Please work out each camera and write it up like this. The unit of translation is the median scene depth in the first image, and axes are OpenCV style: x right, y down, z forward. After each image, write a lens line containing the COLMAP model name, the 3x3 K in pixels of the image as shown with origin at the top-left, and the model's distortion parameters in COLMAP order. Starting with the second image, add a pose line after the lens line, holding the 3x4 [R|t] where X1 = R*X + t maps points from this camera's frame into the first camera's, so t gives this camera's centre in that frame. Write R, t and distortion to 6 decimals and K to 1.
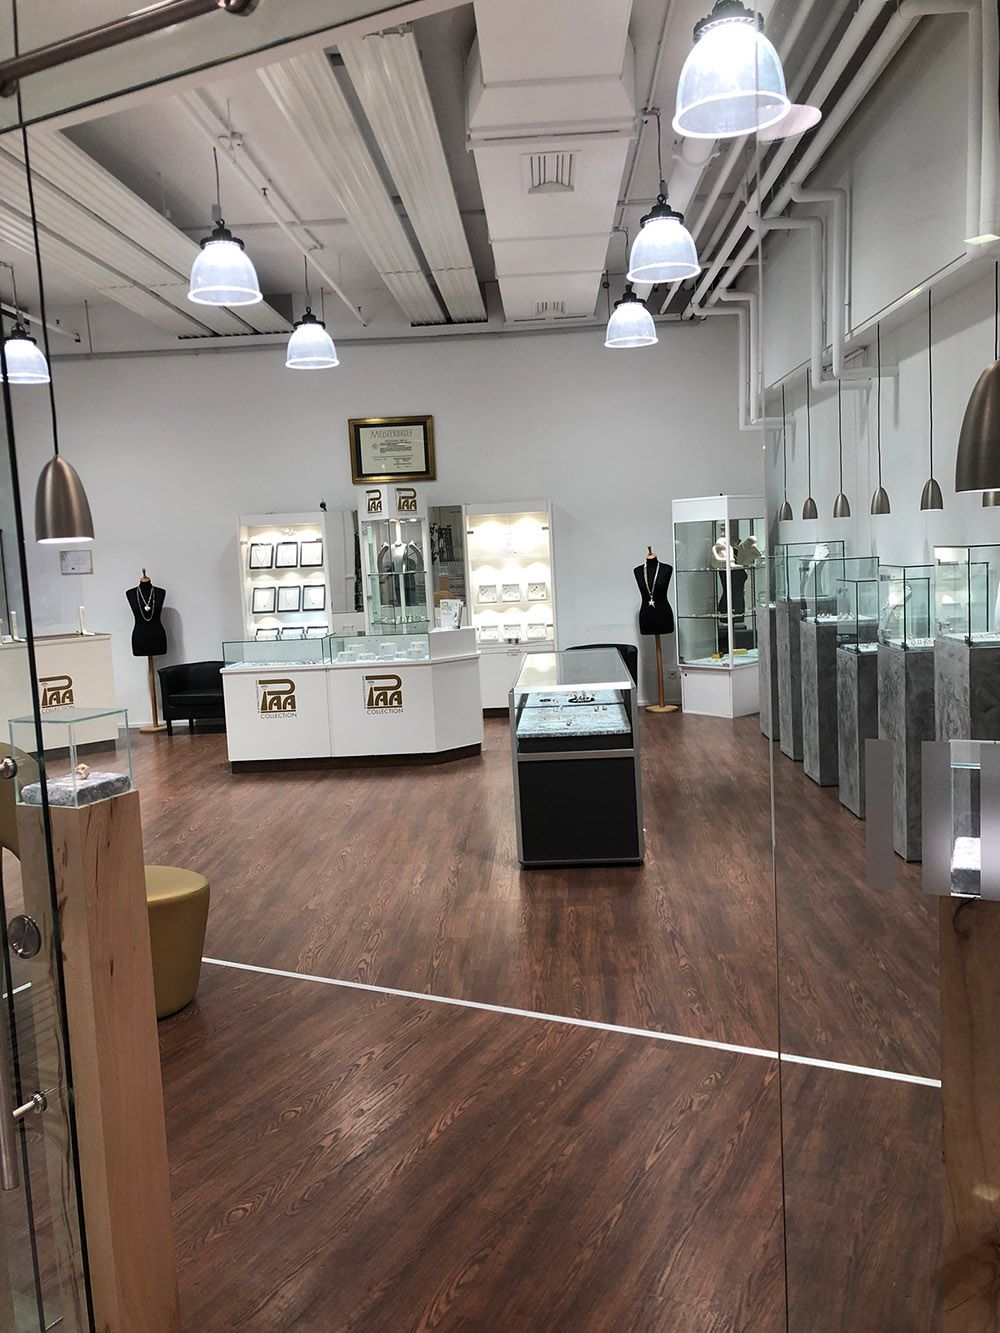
lens RADIAL K [[1096.7, 0, 494.1], [0, 1096.7, 654.4], [0, 0, 1]] dist [0.070455, -0.004449]
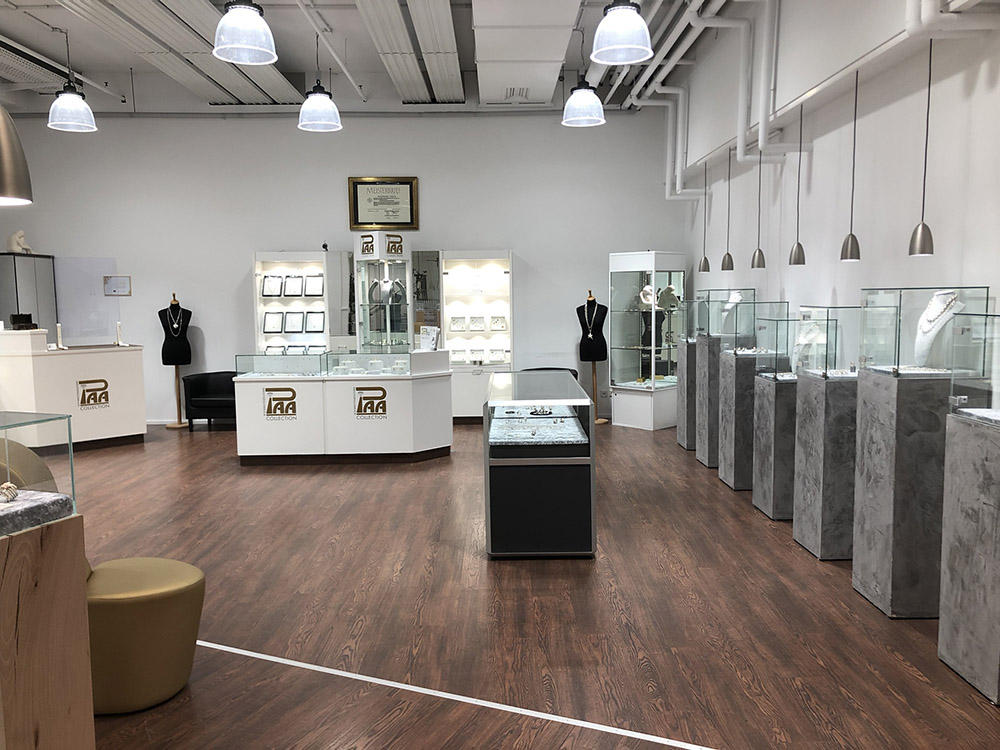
lens RADIAL K [[822.1, 0, 500.0], [0, 822.1, 375.0], [0, 0, 1]] dist [0.046752, -0.057038]
pose [[0.997780, 0.032036, 0.058392, -0.012075], [-0.031992, 0.999487, -0.001690, 0.002448], [-0.058416, -0.000182, 0.998292, 0.084818]]
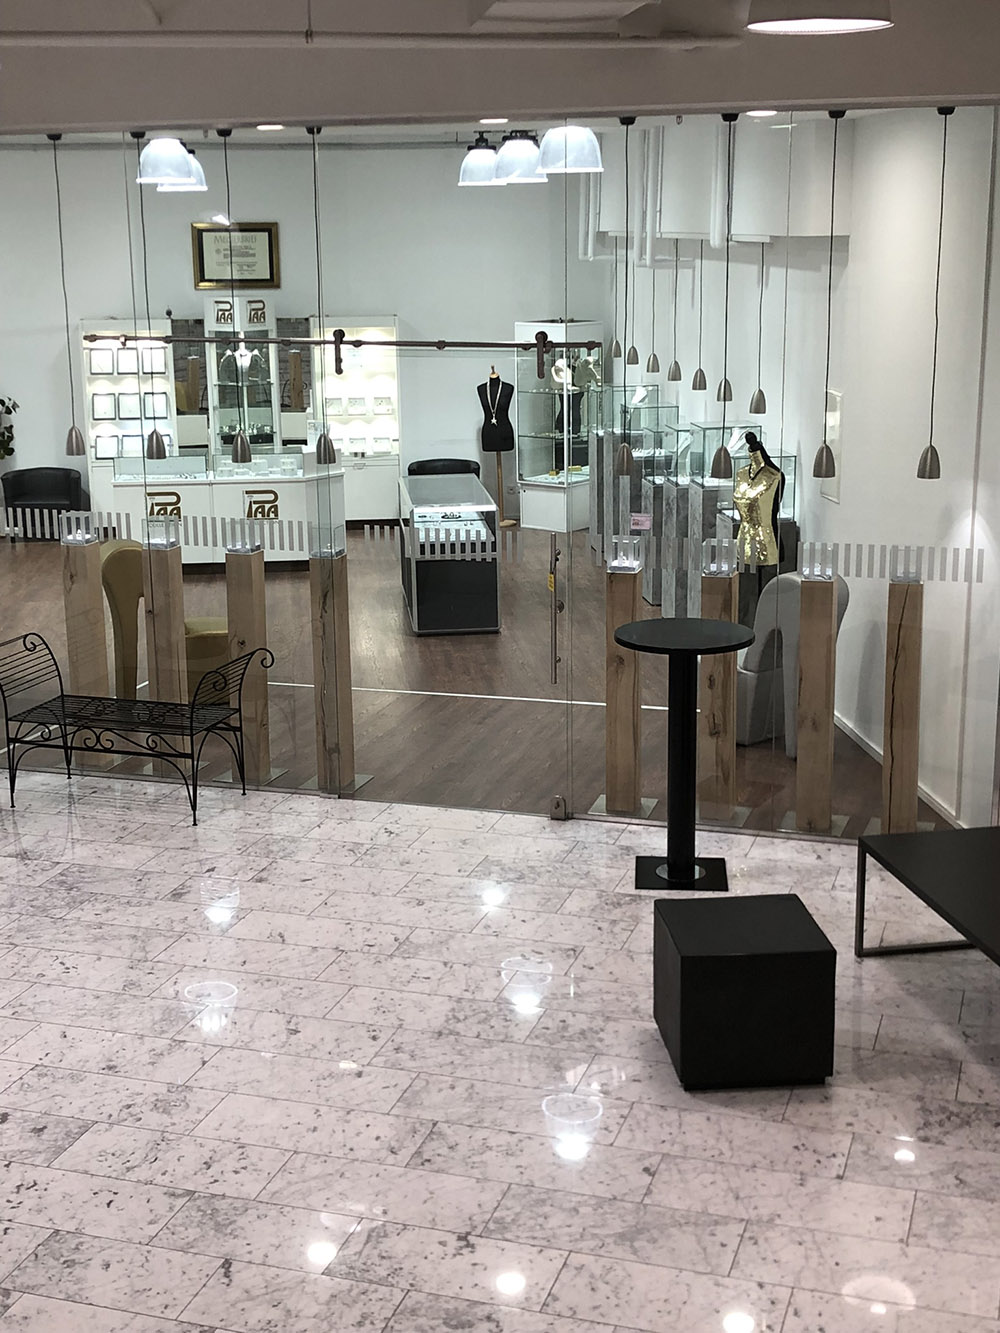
lens RADIAL K [[1832.5, 0, 500.0], [0, 1832.5, 666.5], [0, 0, 1]] dist [0.103575, -0.080722]
pose [[0.984910, -0.002299, 0.173055, -0.165118], [-0.020238, 0.991522, 0.128356, -0.042622], [-0.171883, -0.129921, 0.976513, -0.792243]]
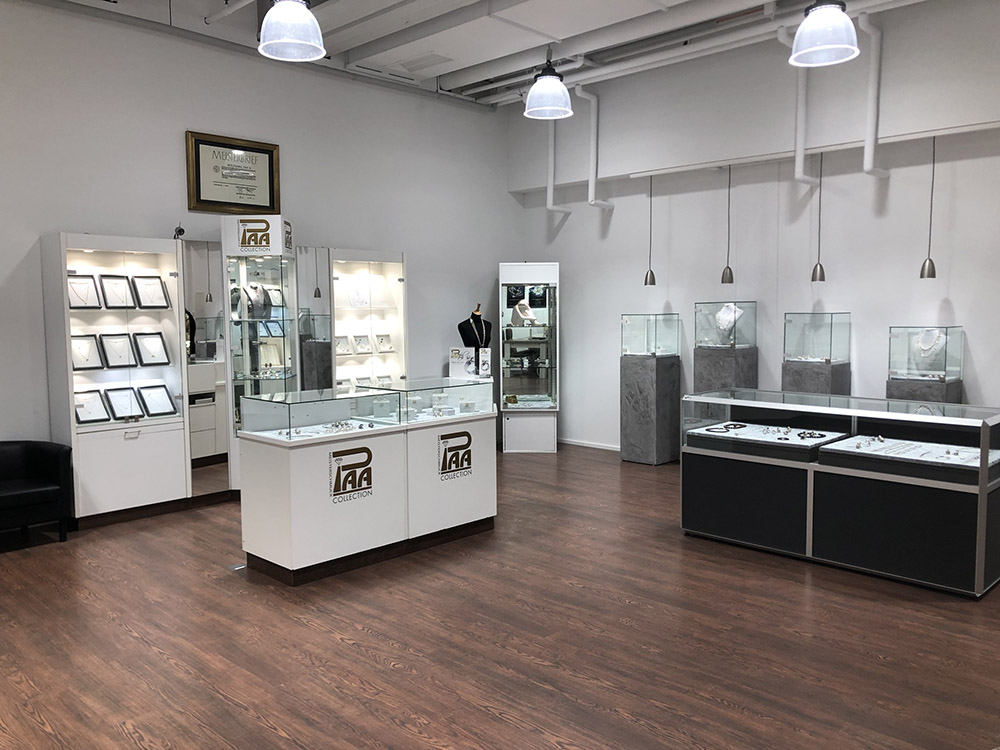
lens RADIAL K [[818.6, 0, 494.5], [0, 818.6, 372.3], [0, 0, 1]] dist [0.045590, -0.050950]
pose [[0.660087, -0.014944, 0.751041, -0.496330], [0.050739, 0.998406, -0.024728, -0.009590], [-0.749474, 0.054429, 0.659793, 0.491282]]
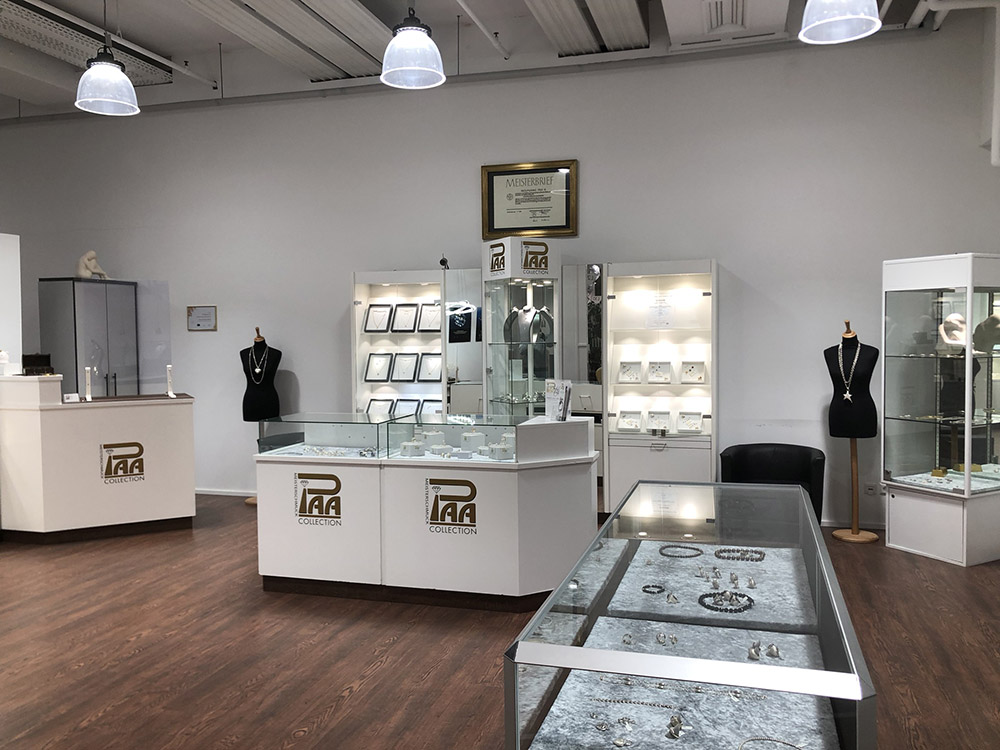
lens RADIAL K [[818.6, 0, 494.5], [0, 818.6, 372.3], [0, 0, 1]] dist [0.045590, -0.050950]
pose [[0.971045, 0.050126, -0.233577, 0.042570], [-0.060544, 0.997456, -0.037639, -0.029358], [0.231096, 0.050691, 0.971609, 0.423780]]
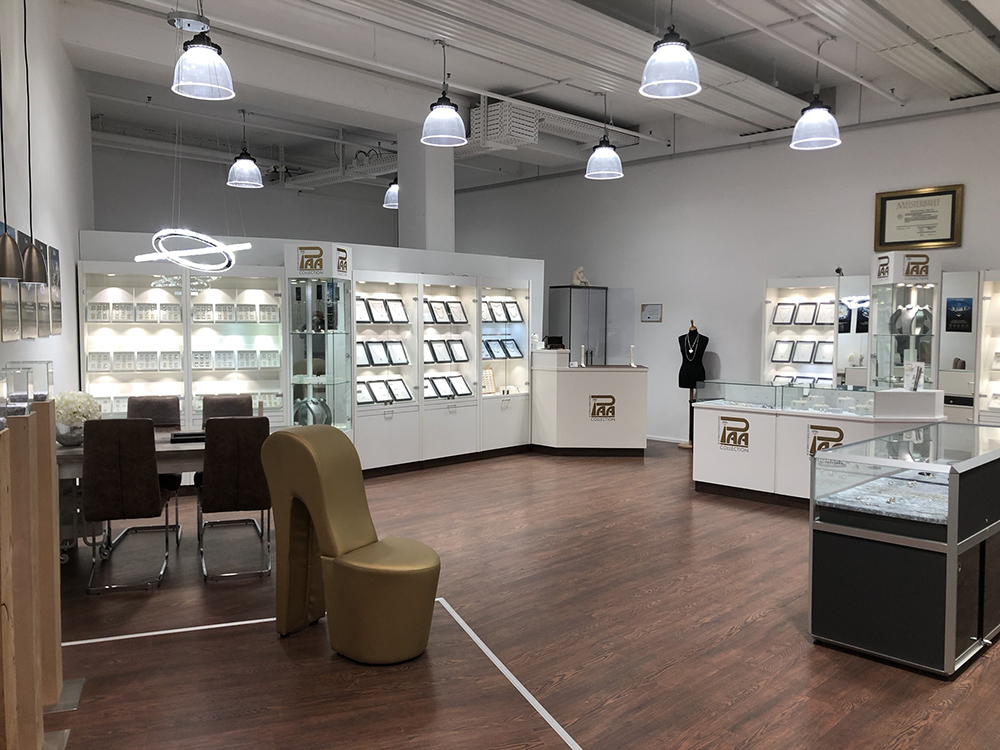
lens RADIAL K [[818.6, 0, 494.5], [0, 818.6, 372.3], [0, 0, 1]] dist [0.045590, -0.050950]
pose [[0.743008, 0.091635, -0.662980, 0.163852], [-0.105885, 0.994202, 0.018748, -0.012507], [0.660853, 0.056270, 0.748403, 0.162041]]
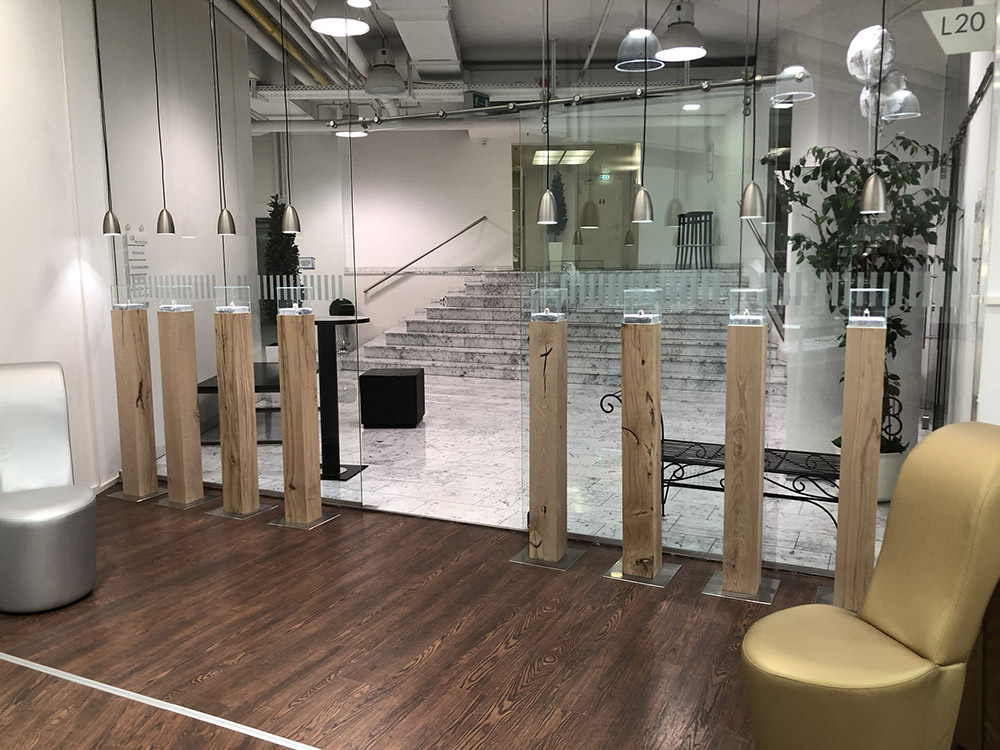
lens RADIAL K [[818.6, 0, 494.5], [0, 818.6, 372.3], [0, 0, 1]] dist [0.045590, -0.050950]
pose [[-0.997718, 0.061777, -0.027232, -0.040445], [0.054025, 0.972458, 0.226729, -0.045700], [0.040488, 0.224740, -0.973577, 0.651684]]
